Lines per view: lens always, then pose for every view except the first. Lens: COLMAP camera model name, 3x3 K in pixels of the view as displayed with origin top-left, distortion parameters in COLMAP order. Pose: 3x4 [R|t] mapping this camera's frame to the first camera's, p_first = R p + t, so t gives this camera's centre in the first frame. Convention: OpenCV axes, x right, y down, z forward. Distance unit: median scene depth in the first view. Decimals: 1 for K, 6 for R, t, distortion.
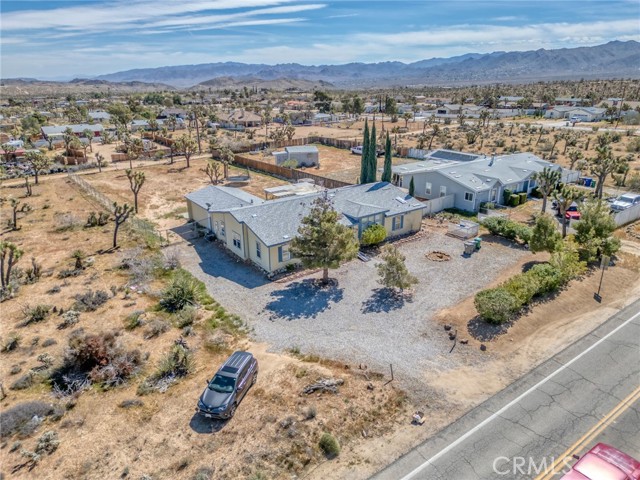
lens RADIAL K [[447.7, 0, 321.0], [0, 447.7, 240.8], [0, 0, 1]] dist [0.057850, -0.040469]
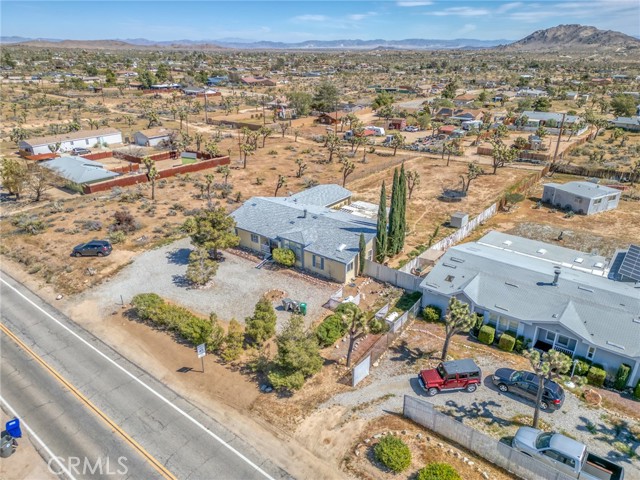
lens RADIAL K [[447.7, 0, 322.2], [0, 447.7, 240.0], [0, 0, 1]] dist [0.057850, -0.040469]
pose [[0.279505, 0.395178, -0.875049, 1.079535], [-0.335207, 0.894190, 0.296751, -0.404371], [0.899730, 0.210379, 0.382397, 0.596456]]
